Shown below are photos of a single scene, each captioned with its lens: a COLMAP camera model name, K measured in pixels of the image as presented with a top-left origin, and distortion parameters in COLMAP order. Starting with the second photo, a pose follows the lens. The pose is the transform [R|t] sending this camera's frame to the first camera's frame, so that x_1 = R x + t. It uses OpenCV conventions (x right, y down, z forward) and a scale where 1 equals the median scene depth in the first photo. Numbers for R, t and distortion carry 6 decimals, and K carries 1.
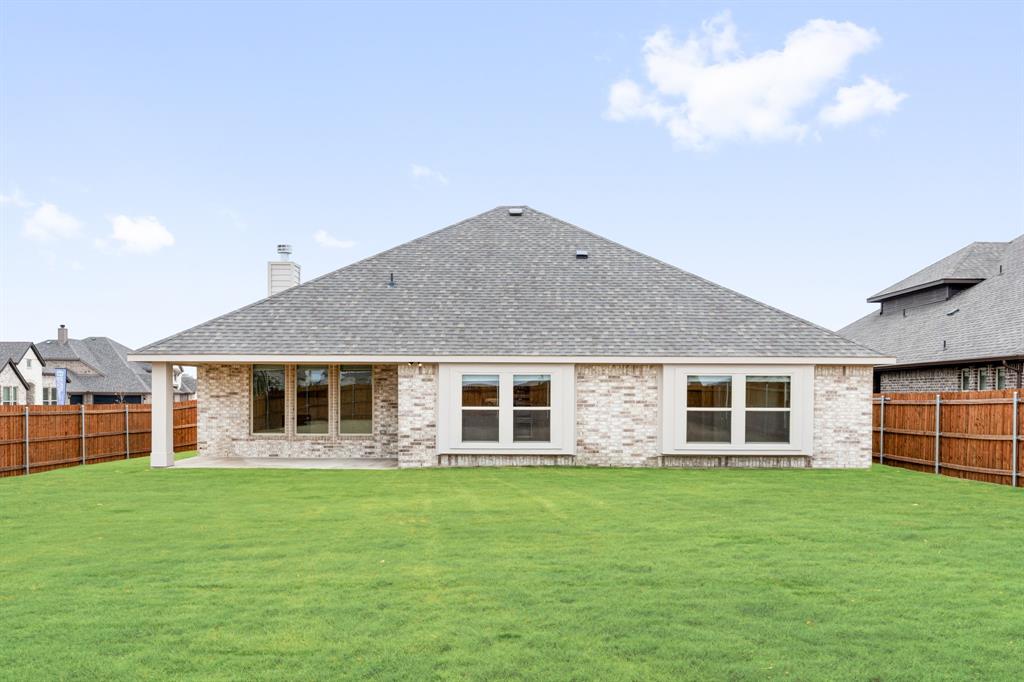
lens RADIAL K [[736.9, 0, 510.5], [0, 736.9, 404.4], [0, 0, 1]] dist [0.011186, 0.001051]
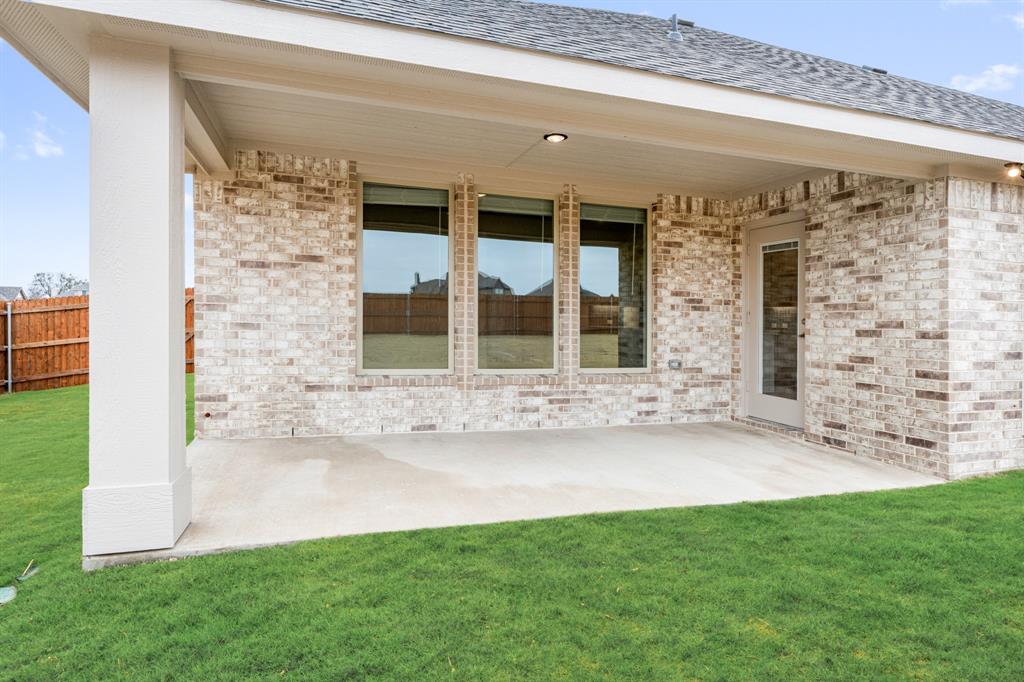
lens RADIAL K [[559.1, 0, 512.7], [0, 559.1, 334.3], [0, 0, 1]] dist [-0.004259, -0.000228]
pose [[0.943675, 0.011327, 0.330679, -0.430490], [-0.016999, 0.999754, 0.014267, 0.018897], [-0.330436, -0.019085, 0.943636, 0.824814]]
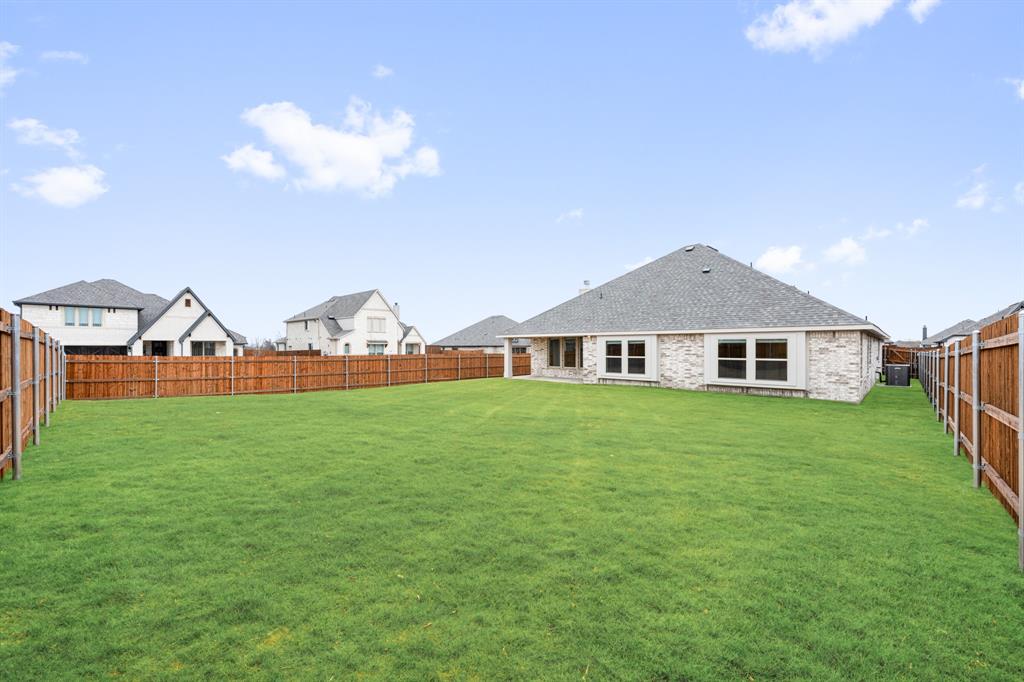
lens RADIAL K [[412.1, 0, 514.7], [0, 412.1, 346.9], [0, 0, 1]] dist [-0.000222, 0.000054]
pose [[0.730479, -0.004299, -0.682921, 0.543578], [-0.006310, 0.999895, -0.013044, -0.005535], [0.682906, 0.013837, 0.730376, -0.043054]]
